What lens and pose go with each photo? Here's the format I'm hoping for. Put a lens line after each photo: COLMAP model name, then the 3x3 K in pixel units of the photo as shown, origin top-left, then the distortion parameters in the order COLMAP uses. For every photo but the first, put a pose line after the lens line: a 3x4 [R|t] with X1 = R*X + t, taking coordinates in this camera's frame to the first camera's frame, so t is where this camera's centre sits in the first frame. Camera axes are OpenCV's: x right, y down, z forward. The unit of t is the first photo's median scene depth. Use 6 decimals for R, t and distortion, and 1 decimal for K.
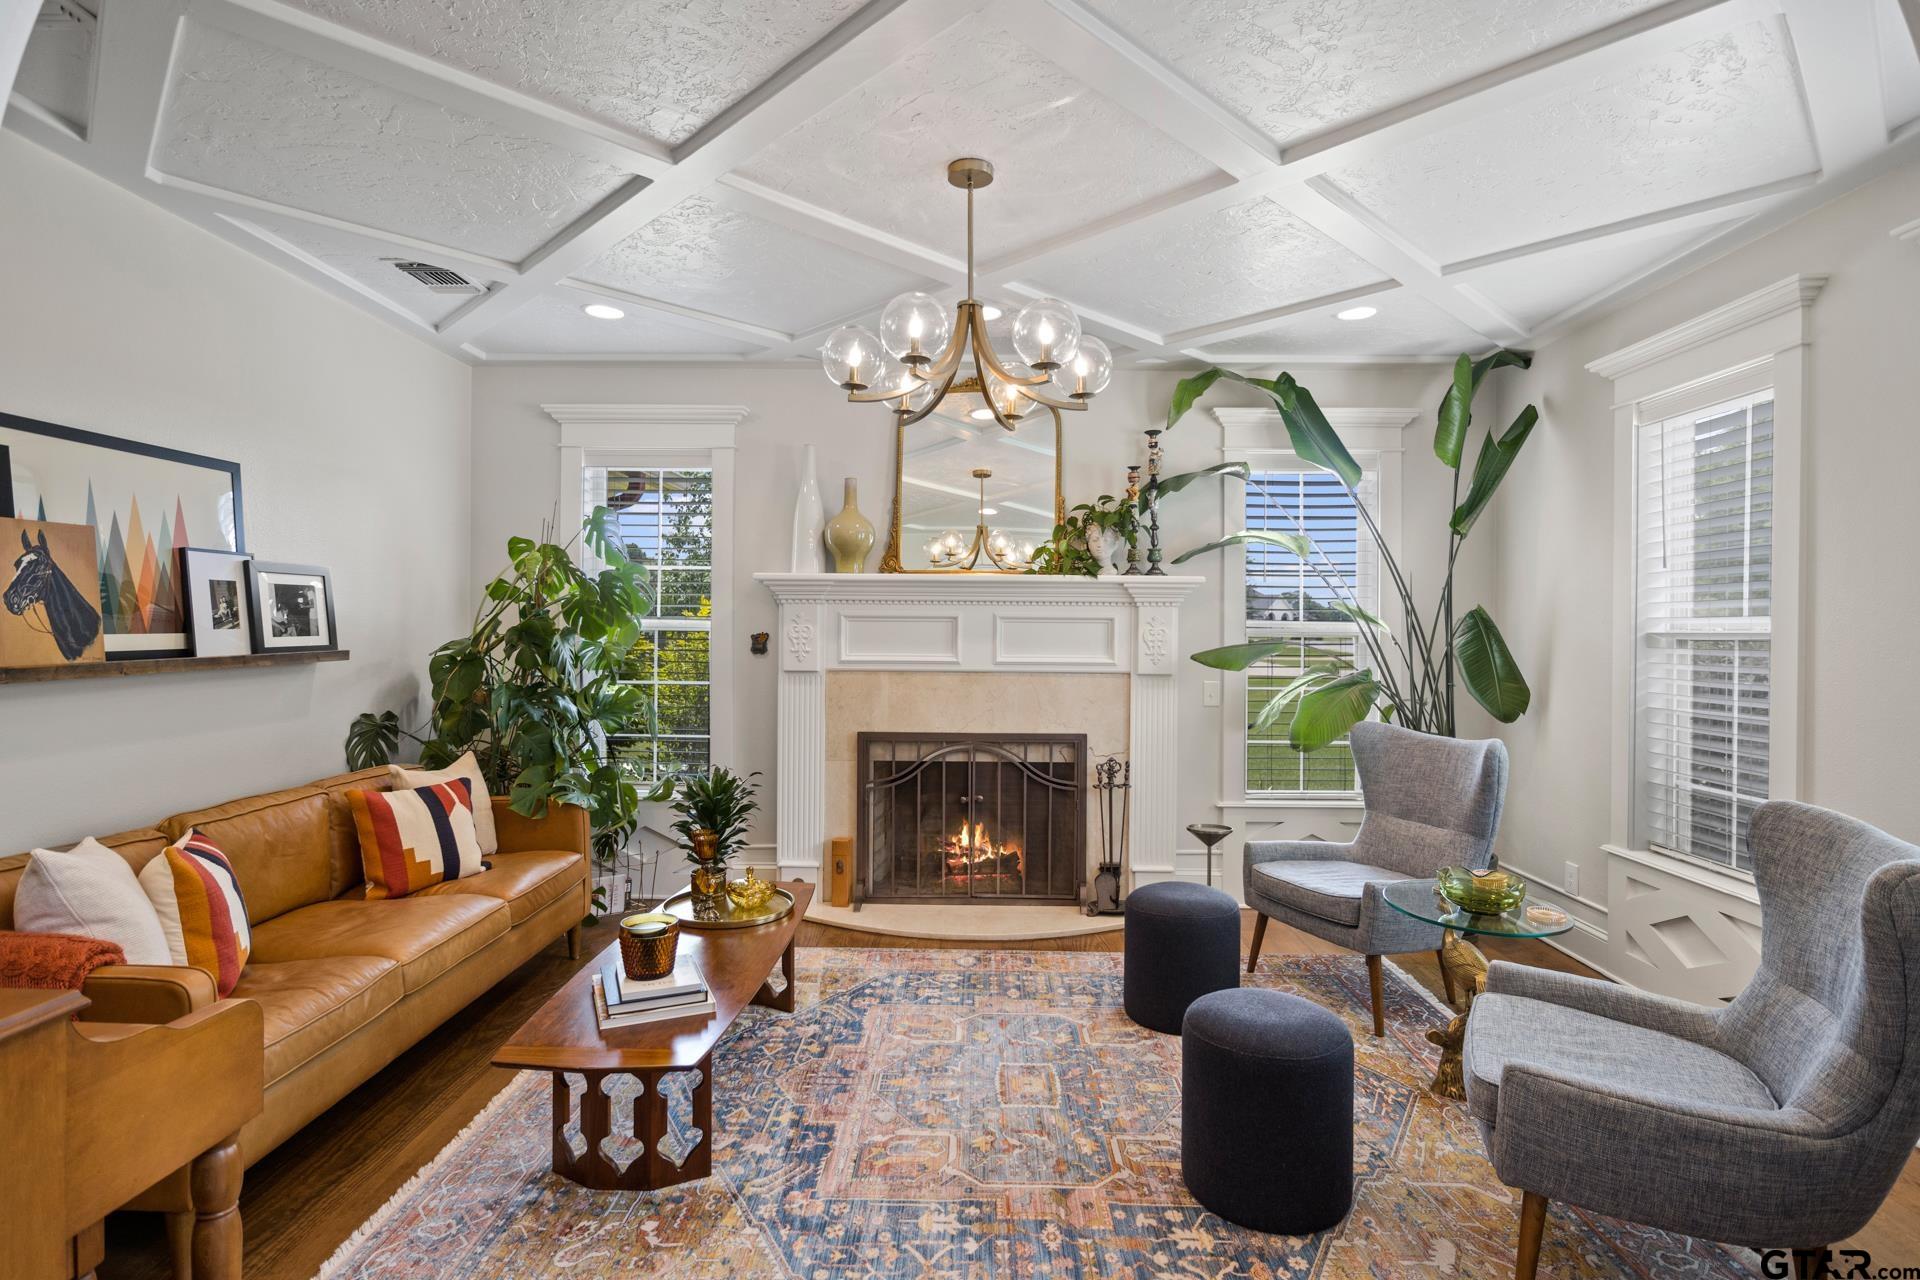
lens RADIAL K [[965.5, 0, 966.5], [0, 965.5, 630.2], [0, 0, 1]] dist [-0.009008, 0.001852]
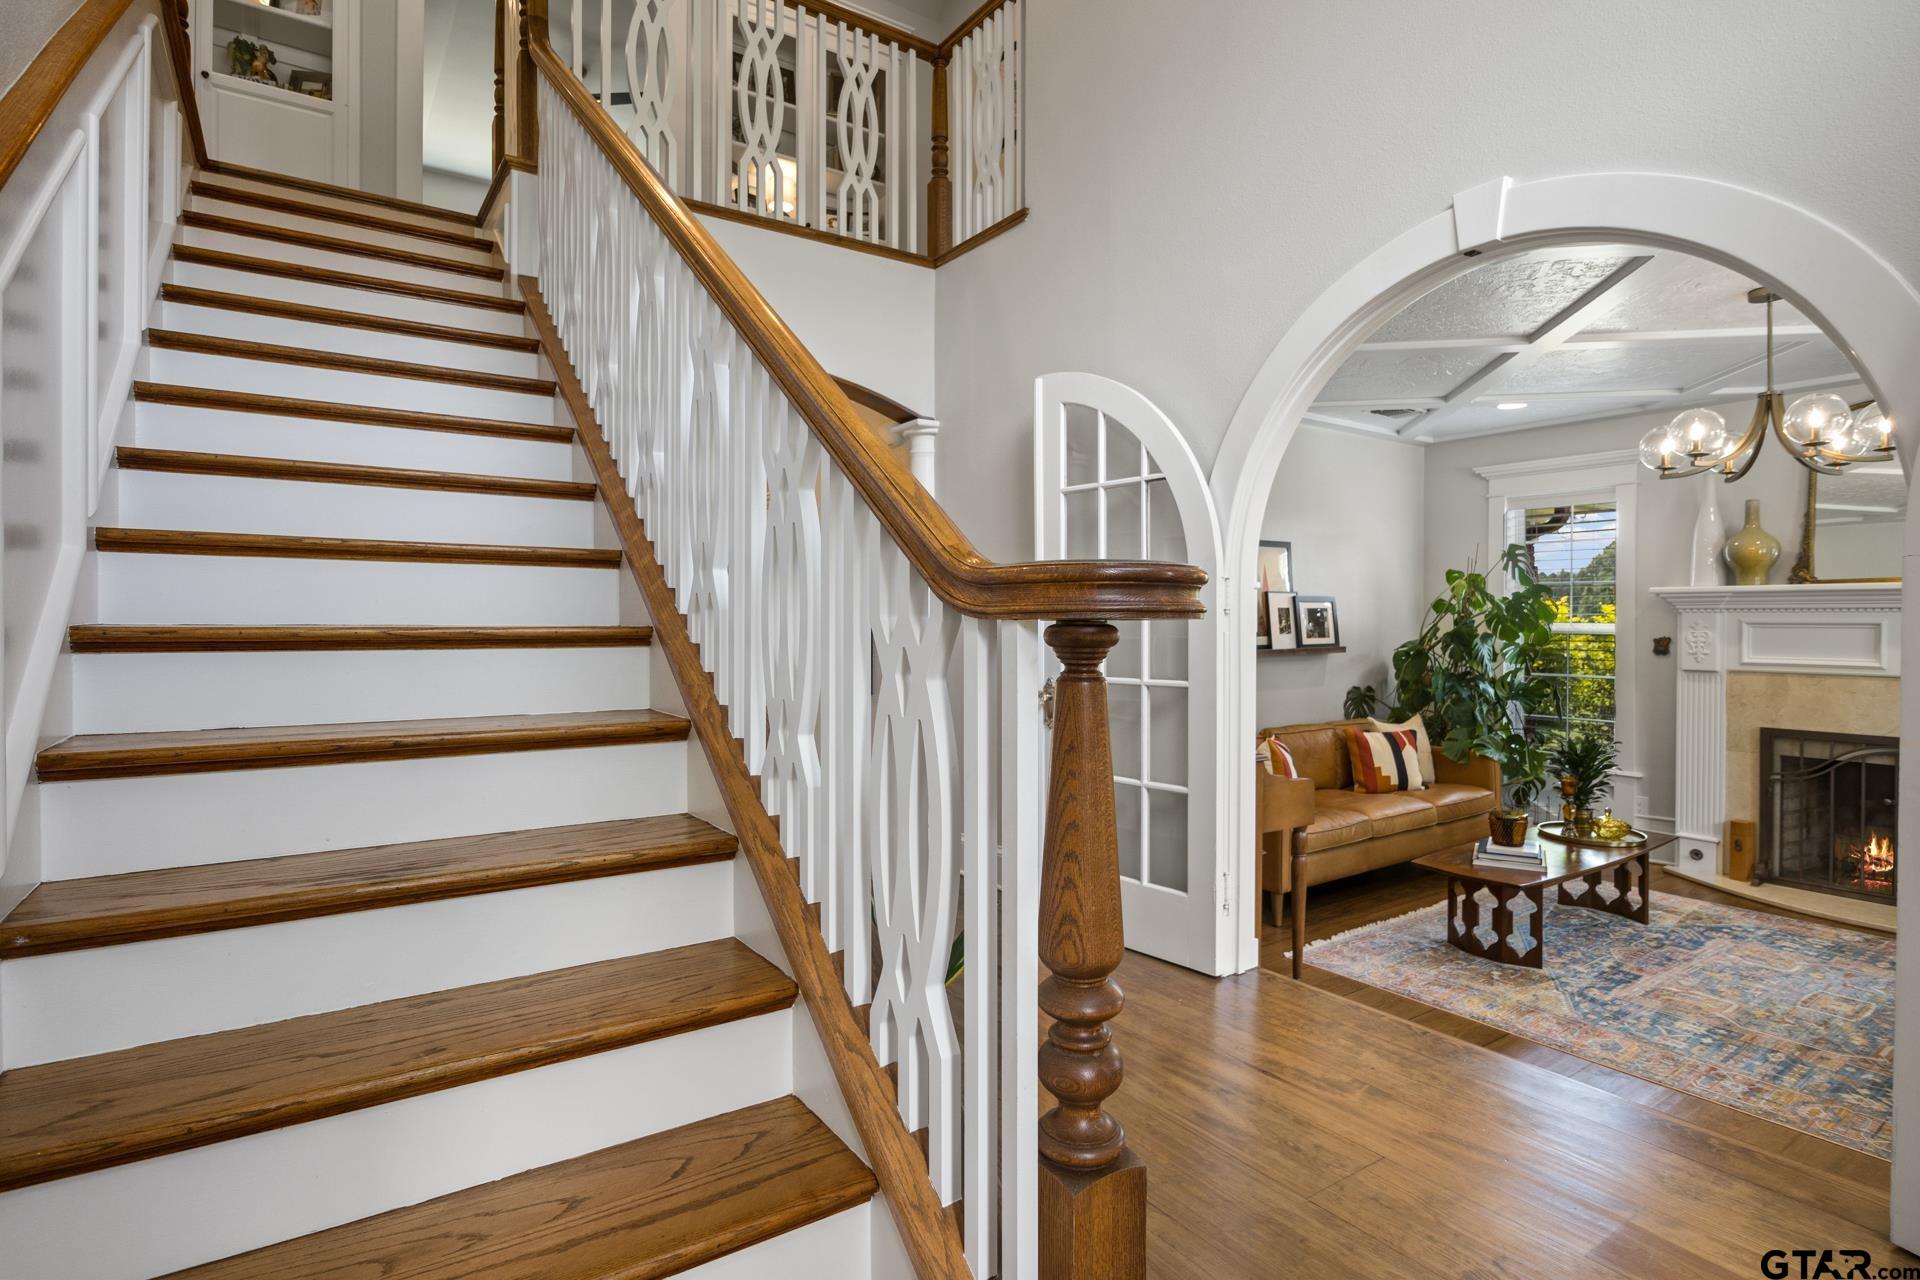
lens RADIAL K [[965.5, 0, 963.7], [0, 965.5, 626.5], [0, 0, 1]] dist [-0.009008, 0.001852]
pose [[0.582433, 0.001329, -0.812878, 0.328345], [0.000116, 0.999999, 0.001719, -0.016605], [0.812879, -0.001096, 0.582432, -0.507629]]
